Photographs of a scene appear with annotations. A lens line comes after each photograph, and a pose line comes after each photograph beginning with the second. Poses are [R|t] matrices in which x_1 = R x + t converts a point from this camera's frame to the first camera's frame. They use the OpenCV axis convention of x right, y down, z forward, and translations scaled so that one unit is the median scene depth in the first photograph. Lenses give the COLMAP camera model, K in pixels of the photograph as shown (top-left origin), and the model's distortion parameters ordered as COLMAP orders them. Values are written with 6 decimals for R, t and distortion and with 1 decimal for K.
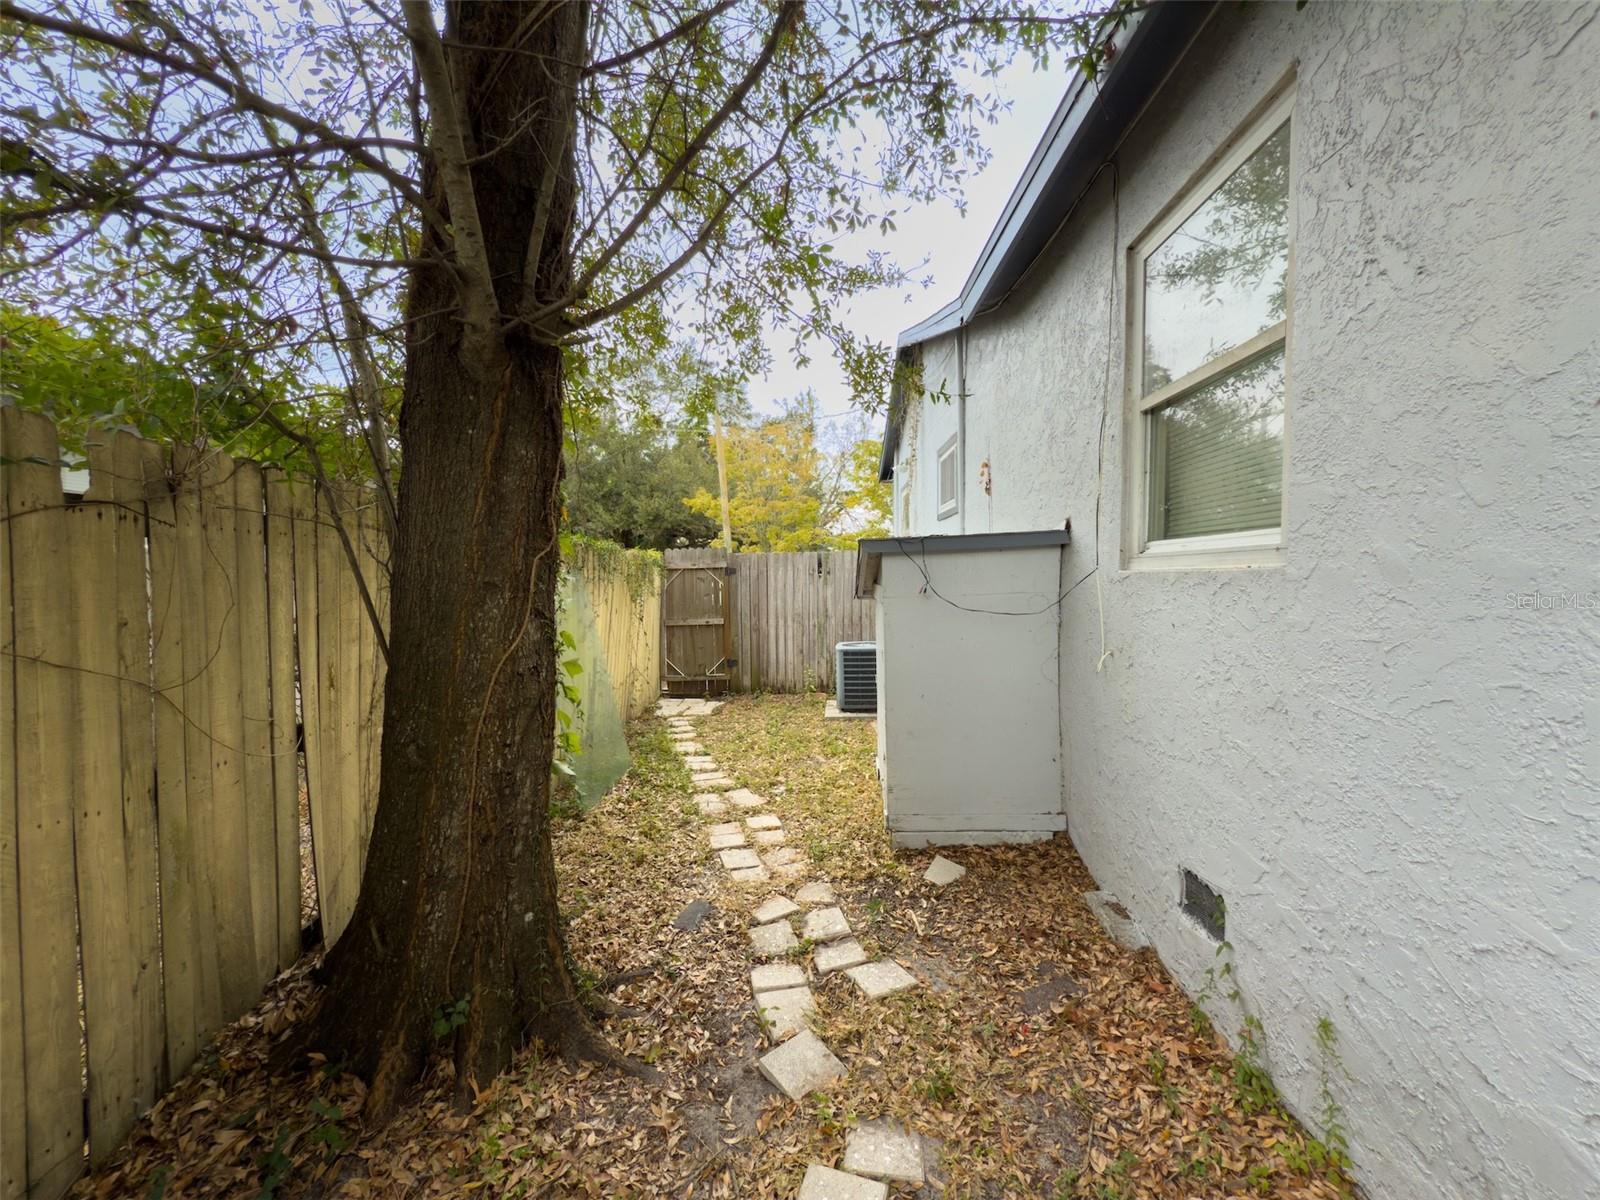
lens RADIAL K [[638.8, 0, 802.0], [0, 638.8, 600.9], [0, 0, 1]] dist [-0.000241, 0.000191]
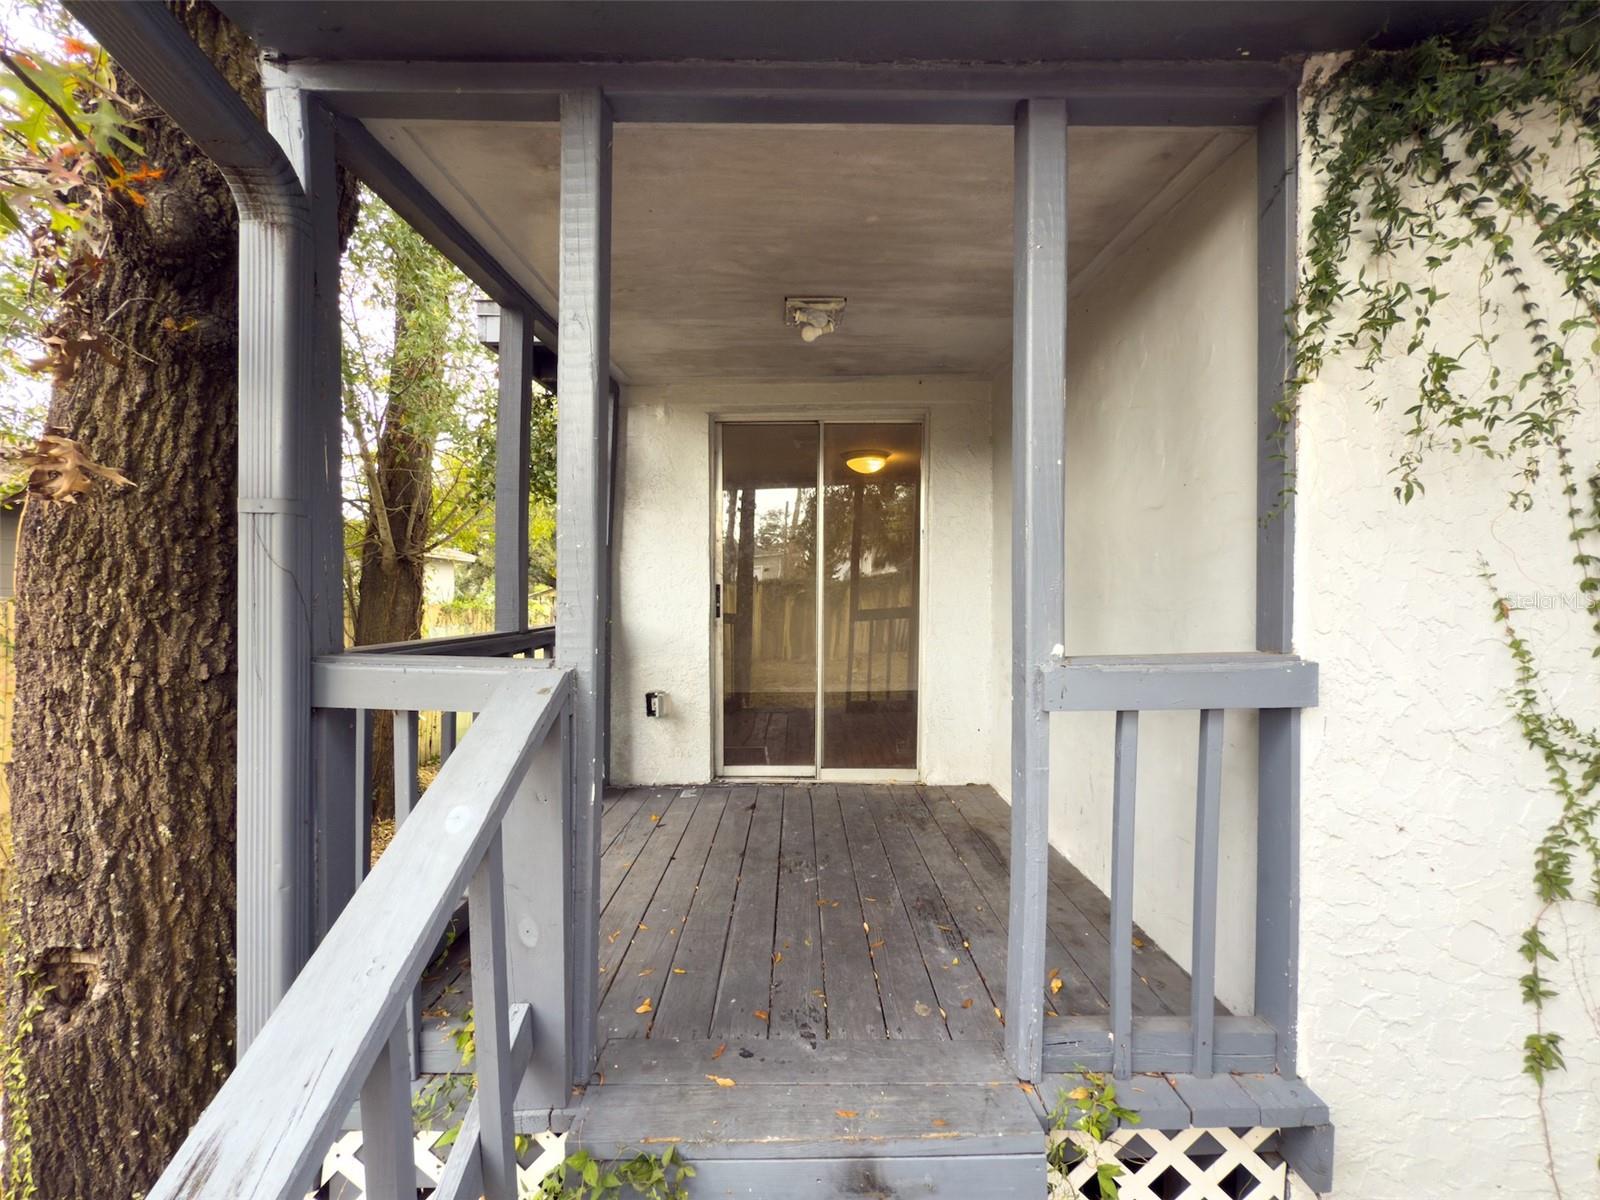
lens RADIAL K [[638.8, 0, 802.0], [0, 638.8, 600.9], [0, 0, 1]] dist [-0.000241, 0.000191]
pose [[0.999661, 0.015552, 0.020880, 0.298205], [-0.015261, 0.999785, -0.014039, -0.038256], [-0.021094, 0.013715, 0.999683, -0.444933]]
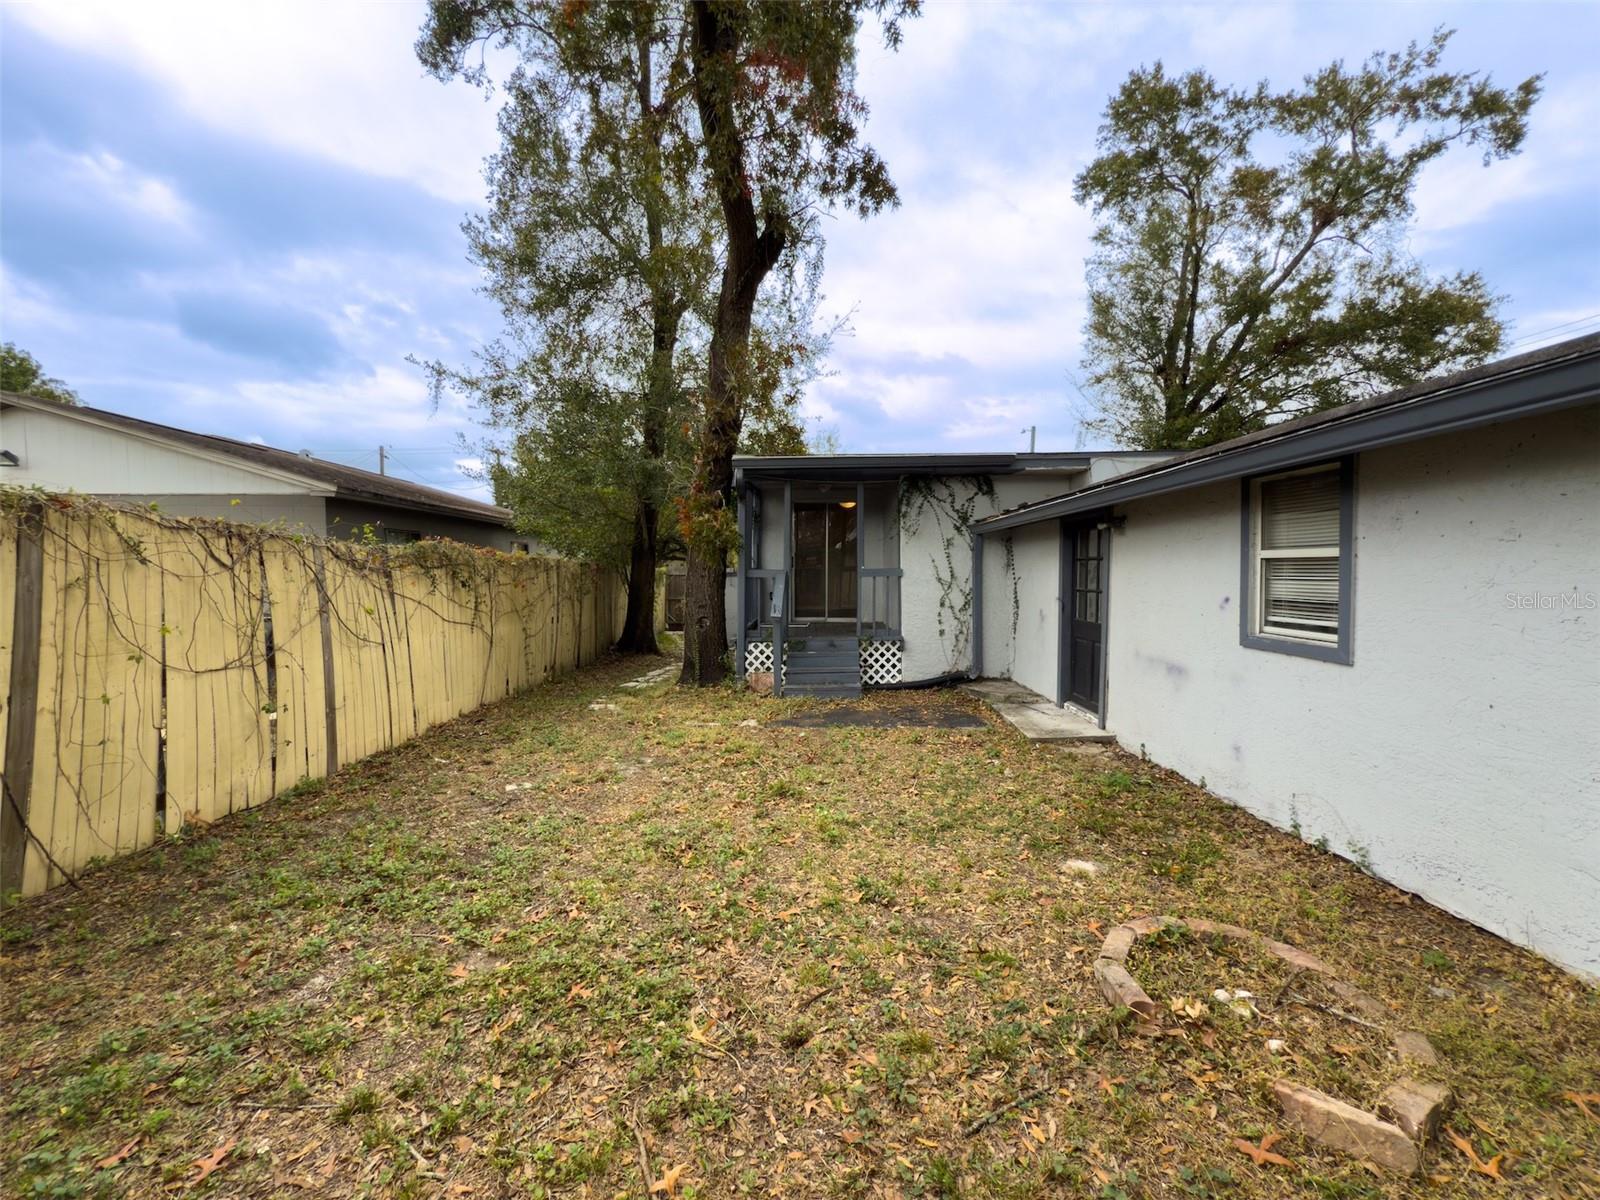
lens RADIAL K [[638.8, 0, 802.0], [0, 638.8, 600.9], [0, 0, 1]] dist [-0.000241, 0.000191]
pose [[0.999909, 0.010827, 0.008037, 0.258920], [-0.010897, 0.999903, 0.008730, 0.019972], [-0.007942, -0.008817, 0.999930, -1.365806]]
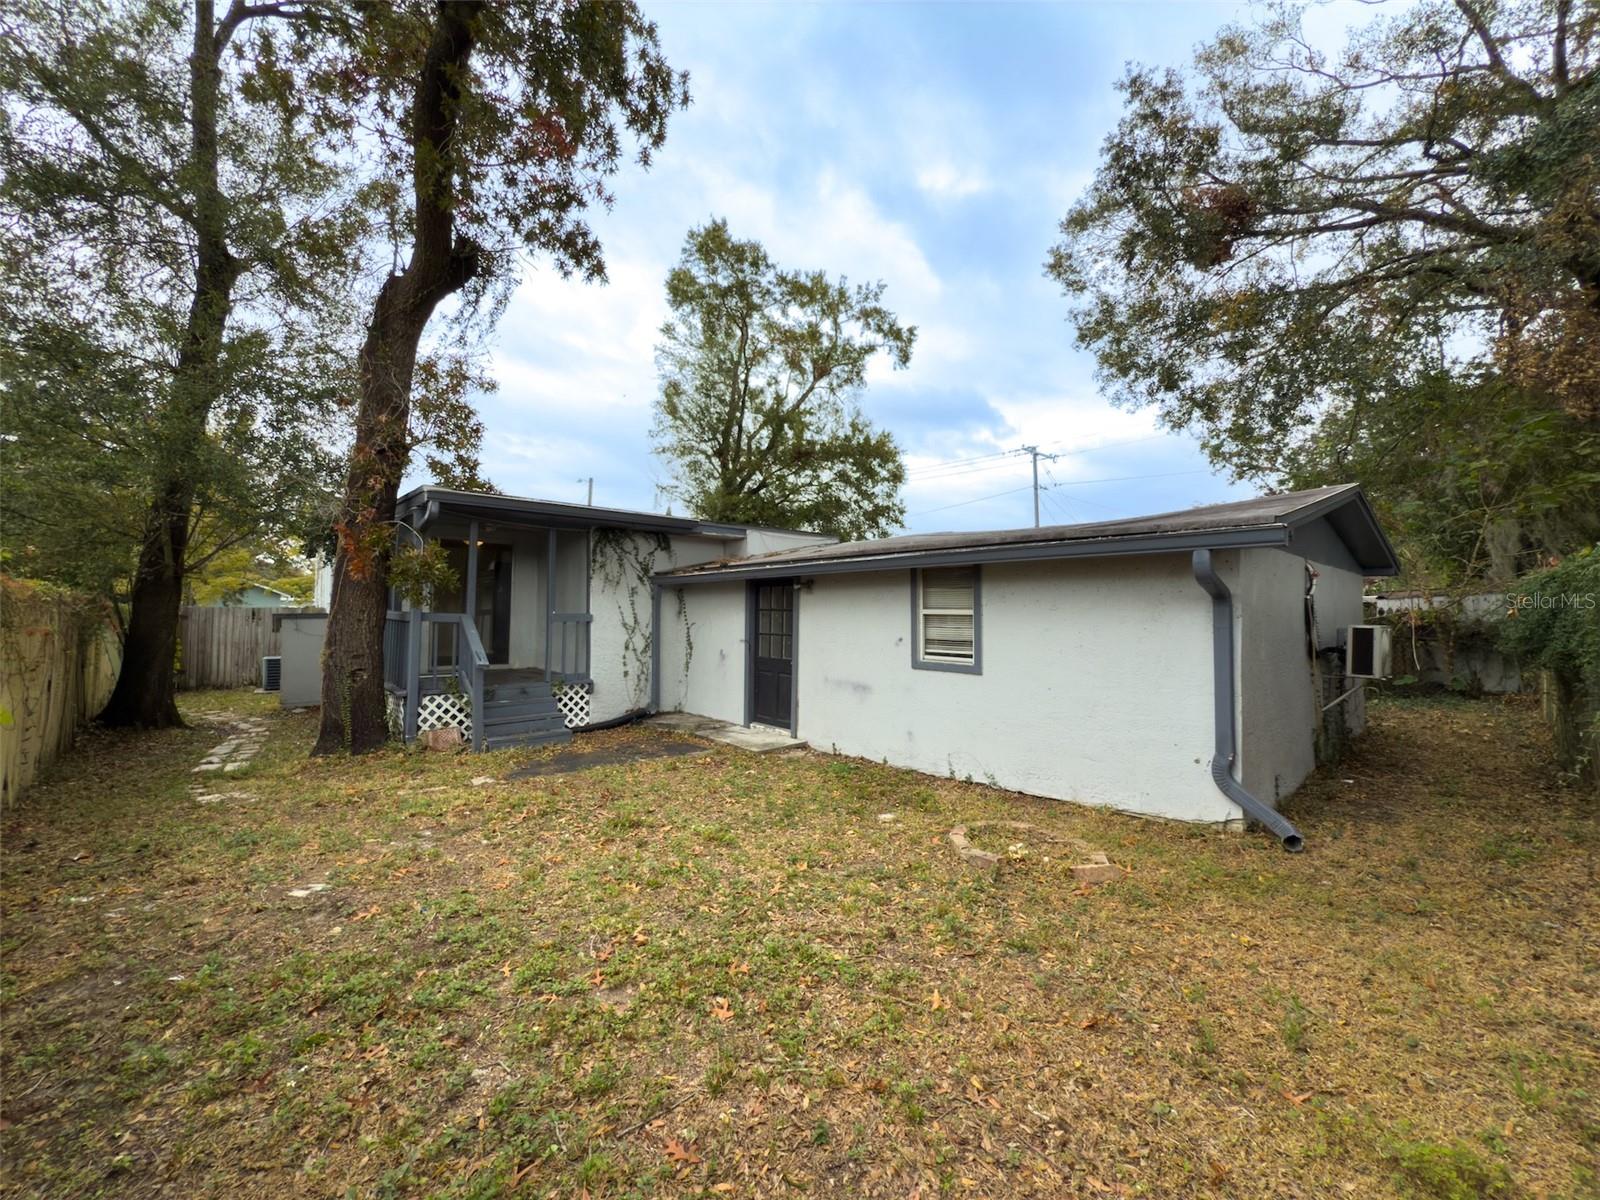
lens RADIAL K [[638.8, 0, 802.0], [0, 638.8, 600.9], [0, 0, 1]] dist [-0.000241, 0.000191]
pose [[0.733842, 0.038880, 0.678207, -0.061187], [0.003419, 0.998137, -0.060921, 0.019672], [-0.679312, 0.047025, 0.732341, -1.367694]]
